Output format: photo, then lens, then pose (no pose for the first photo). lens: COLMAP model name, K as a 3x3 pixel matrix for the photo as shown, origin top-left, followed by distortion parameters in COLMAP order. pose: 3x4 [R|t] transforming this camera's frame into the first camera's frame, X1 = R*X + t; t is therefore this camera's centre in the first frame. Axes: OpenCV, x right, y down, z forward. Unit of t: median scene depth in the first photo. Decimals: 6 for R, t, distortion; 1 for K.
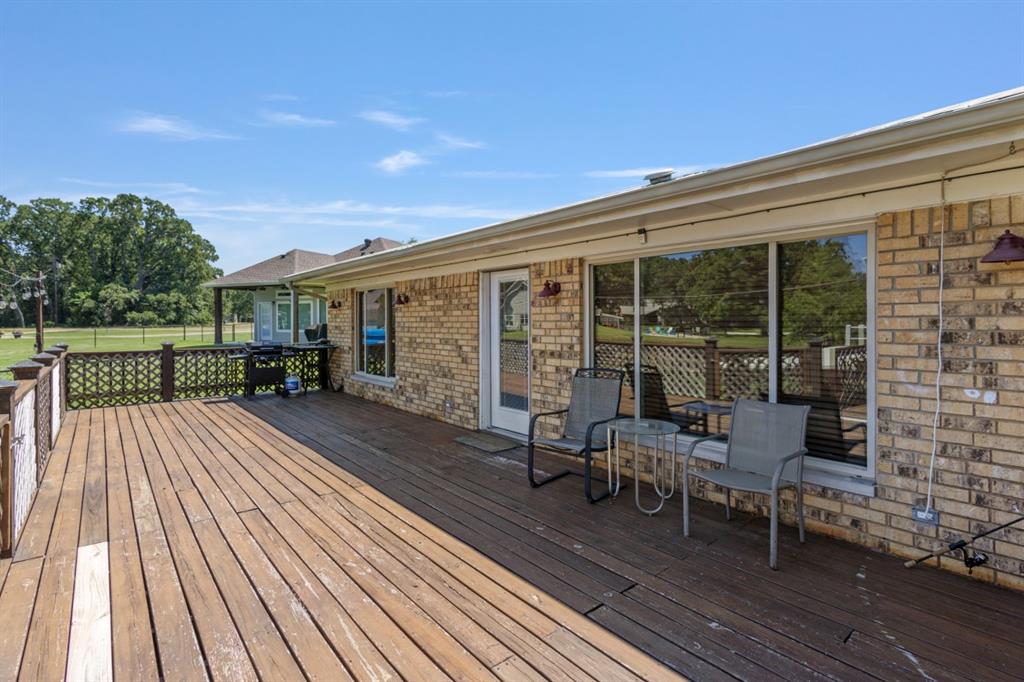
lens RADIAL K [[474.1, 0, 517.3], [0, 474.1, 325.2], [0, 0, 1]] dist [0.002253, -0.001121]
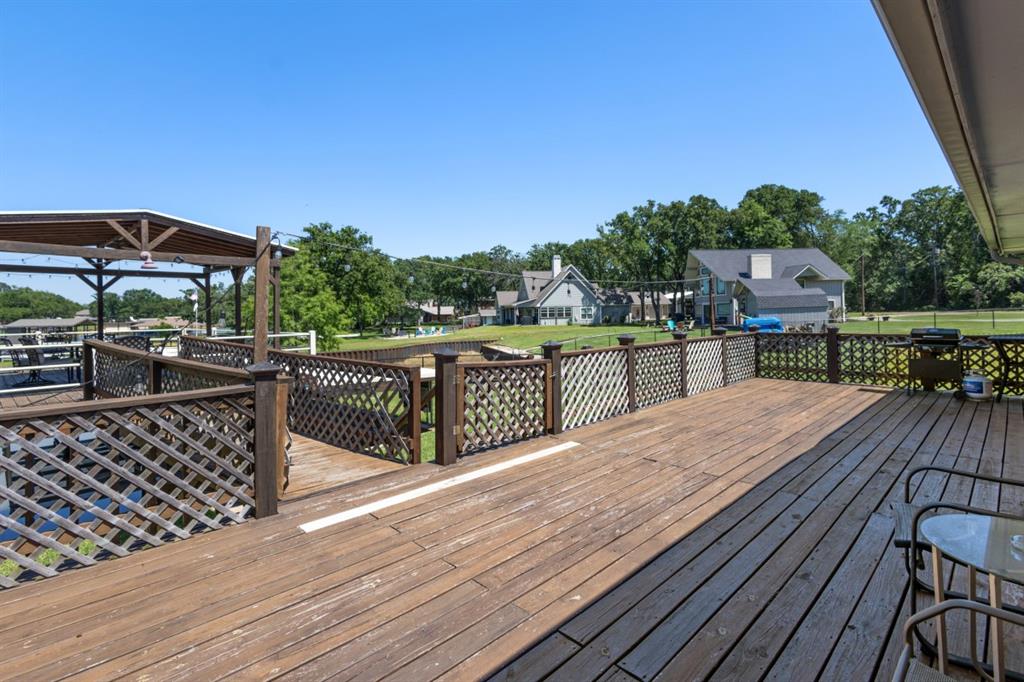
lens RADIAL K [[474.1, 0, 504.0], [0, 474.1, 303.0], [0, 0, 1]] dist [0.002253, -0.001121]
pose [[0.066853, -0.025870, -0.997427, 0.209319], [0.013861, 0.999591, -0.024998, 0.000923], [0.997667, -0.012155, 0.067185, 0.168611]]
